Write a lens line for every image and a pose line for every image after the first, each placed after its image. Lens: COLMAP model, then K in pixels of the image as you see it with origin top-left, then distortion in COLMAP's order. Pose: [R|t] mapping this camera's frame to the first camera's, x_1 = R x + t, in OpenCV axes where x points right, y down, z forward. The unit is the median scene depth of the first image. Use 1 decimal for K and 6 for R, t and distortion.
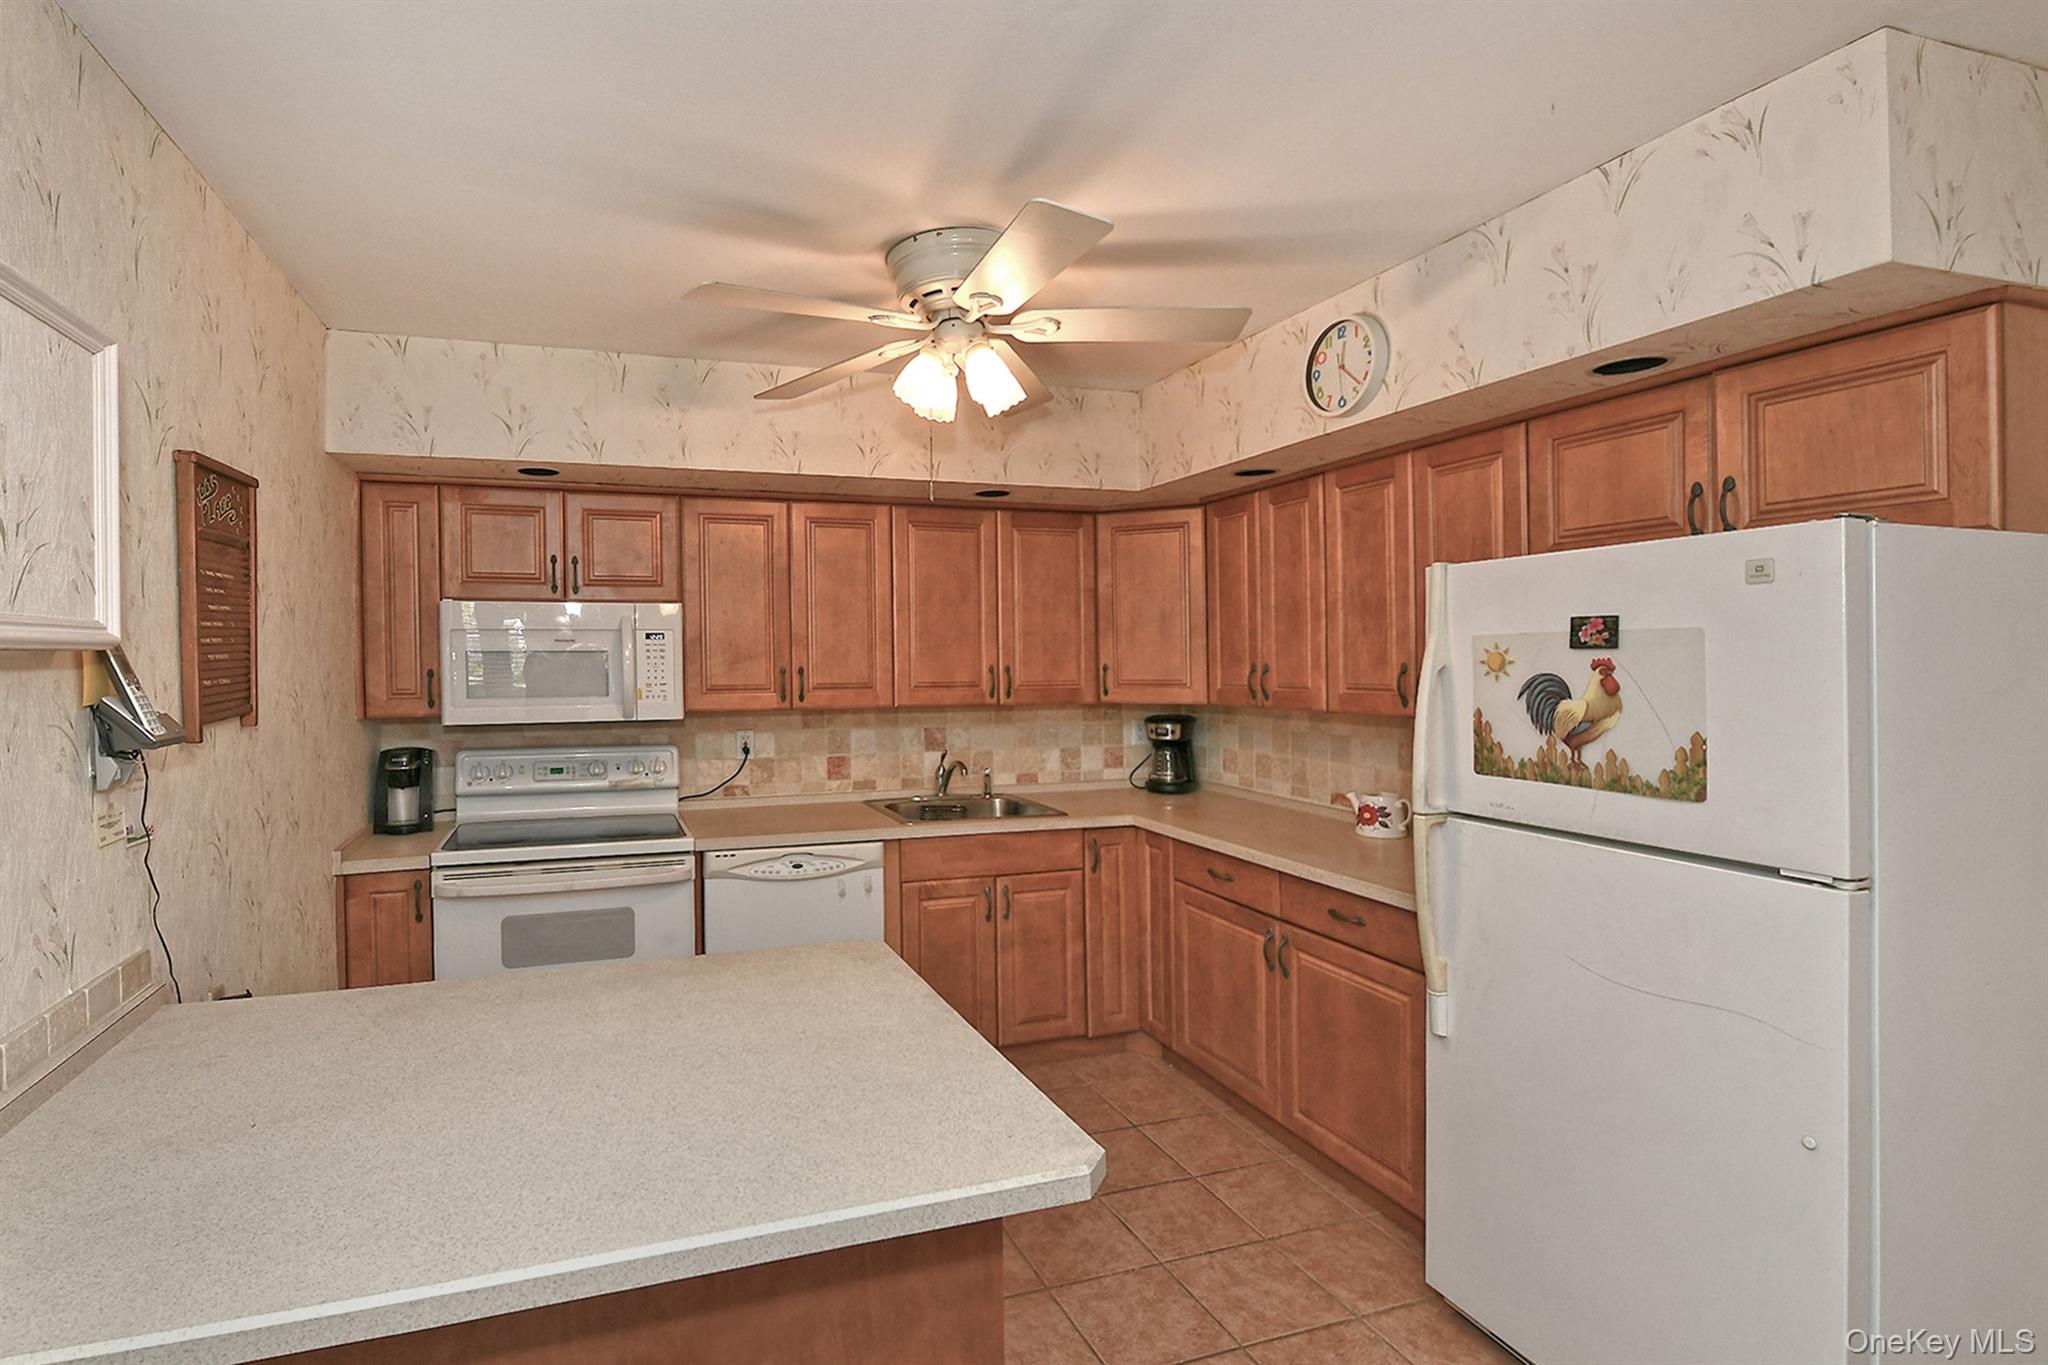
lens RADIAL K [[939.8, 0, 891.4], [0, 939.8, 661.6], [0, 0, 1]] dist [-0.002497, -0.002077]
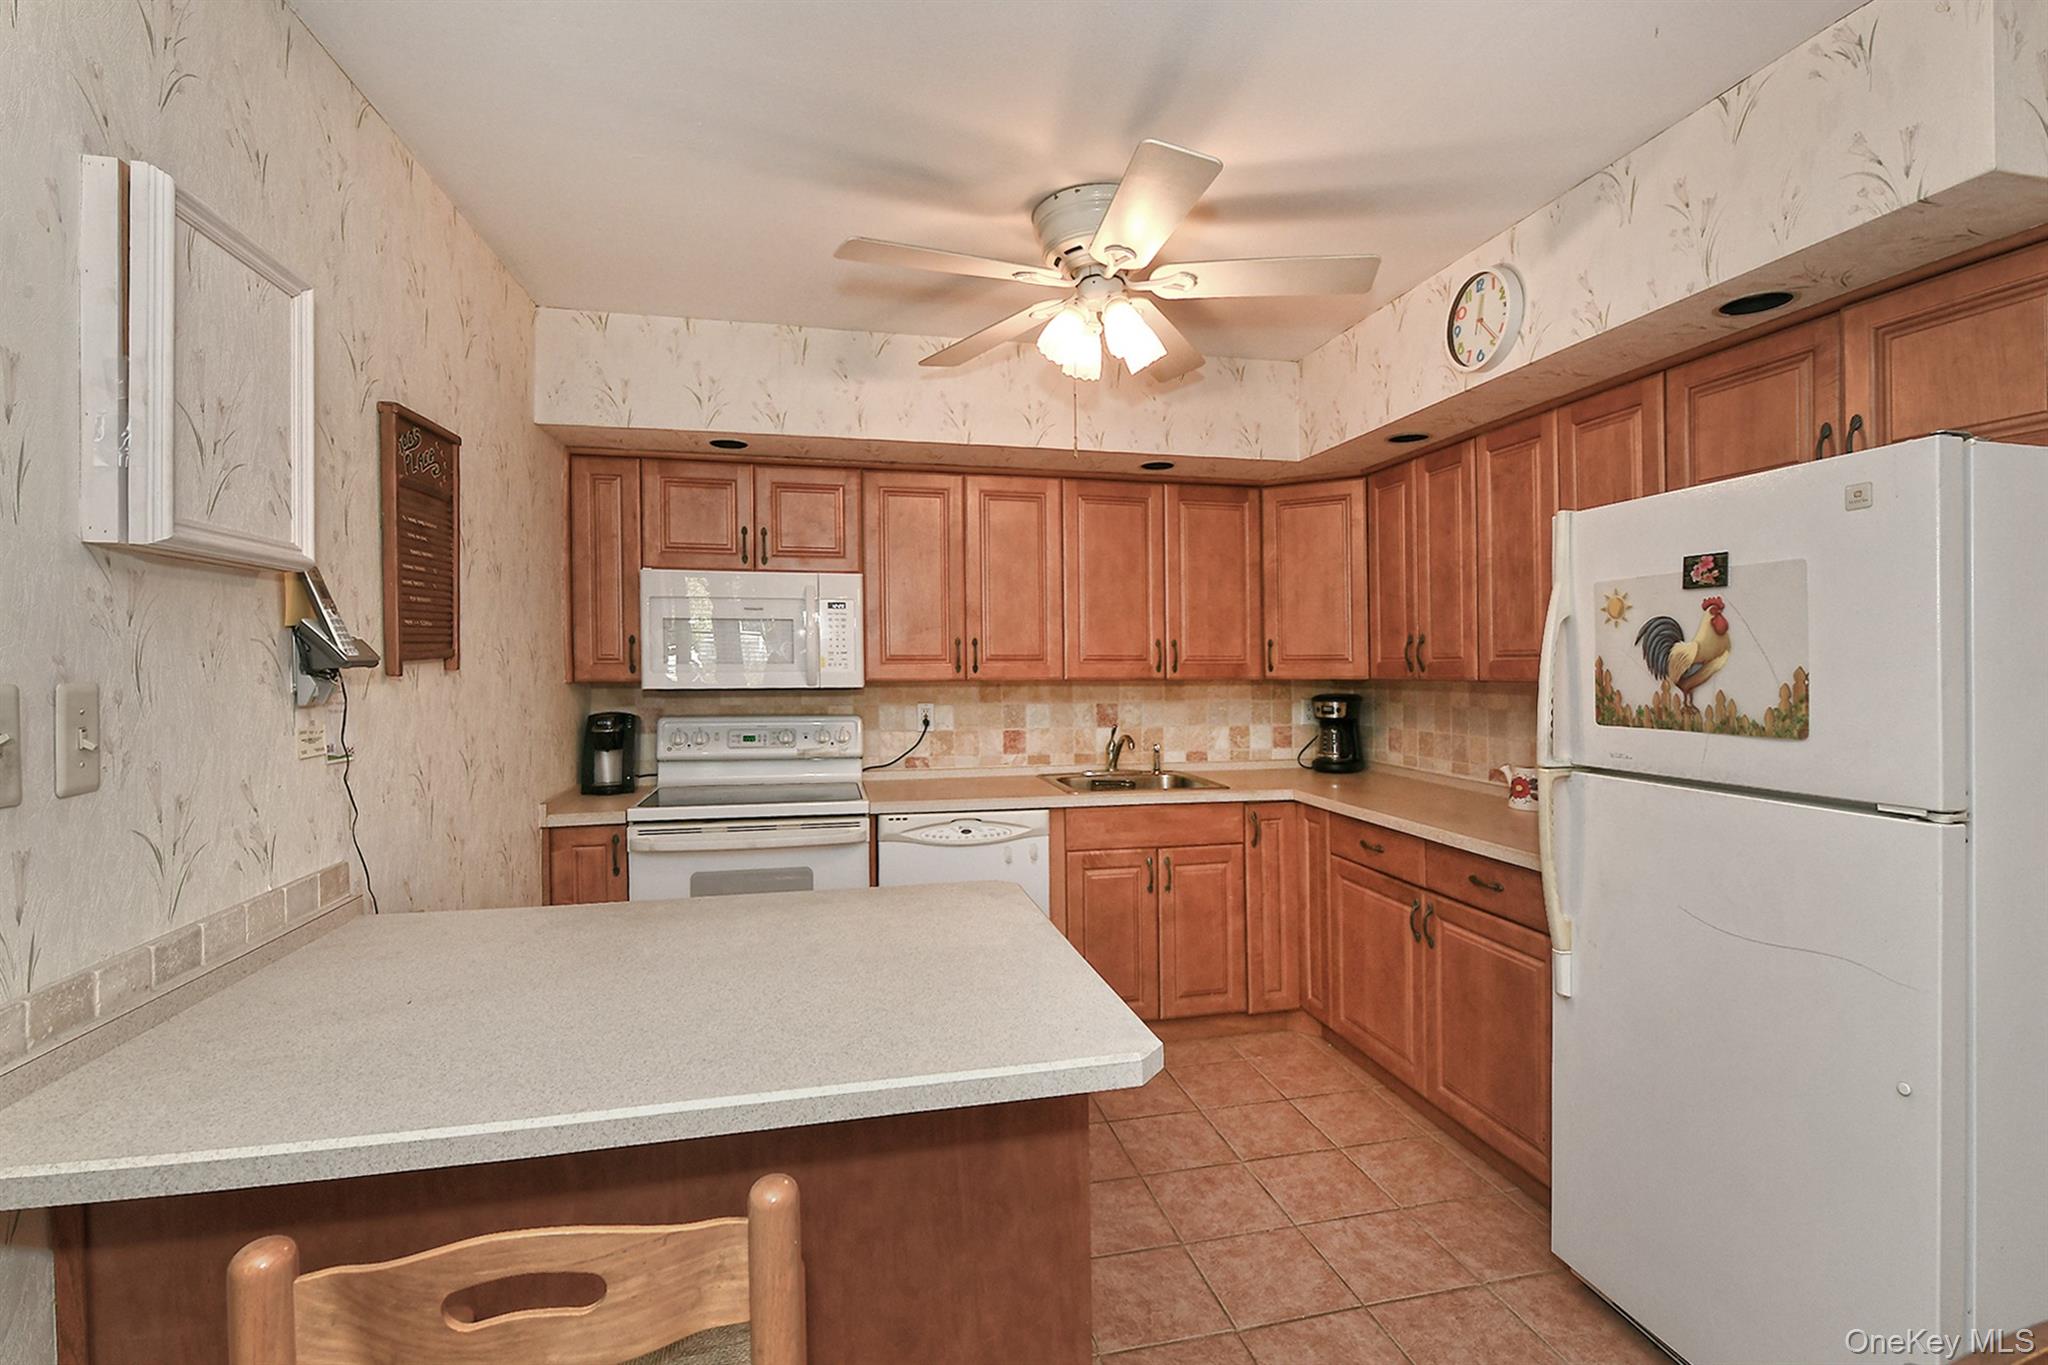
lens RADIAL K [[933.2, 0, 1046.0], [0, 933.2, 673.0], [0, 0, 1]] dist [-0.001351, -0.002288]
pose [[0.996804, 0.026860, -0.075239, 0.097953], [-0.026917, 0.999638, 0.000263, 0.068271], [0.075218, 0.001763, 0.997166, -0.020660]]
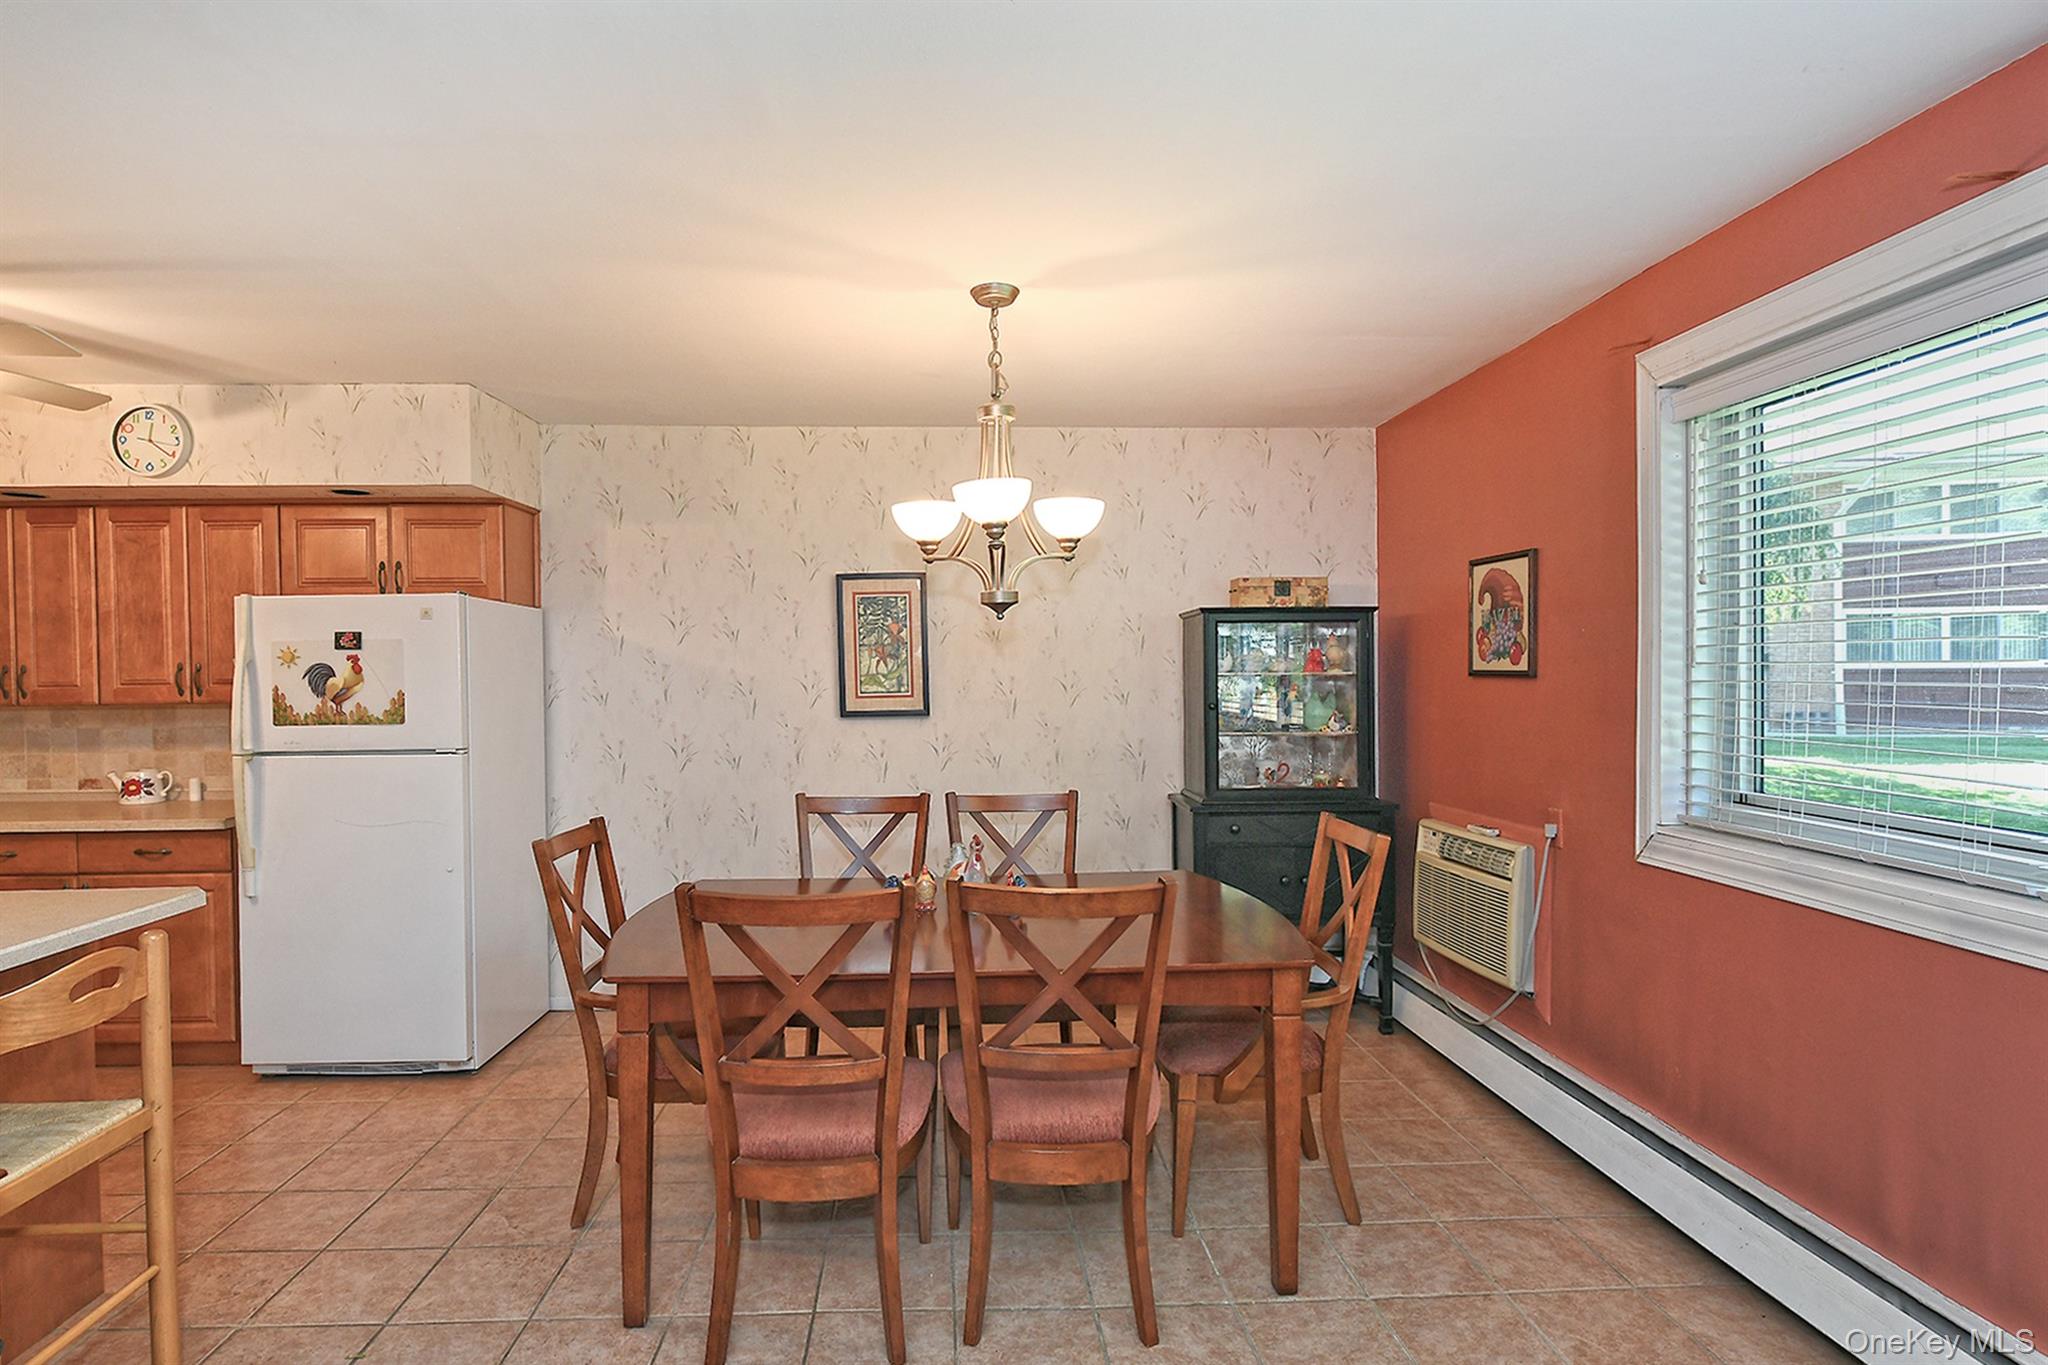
lens RADIAL K [[1062.3, 0, 1035.4], [0, 1062.3, 683.4], [0, 0, 1]] dist [0.000399, -0.002613]
pose [[0.212194, 0.003893, 0.977220, -0.748792], [0.015841, 0.999847, -0.007423, 0.067069], [-0.977099, 0.017056, 0.212100, -0.570229]]
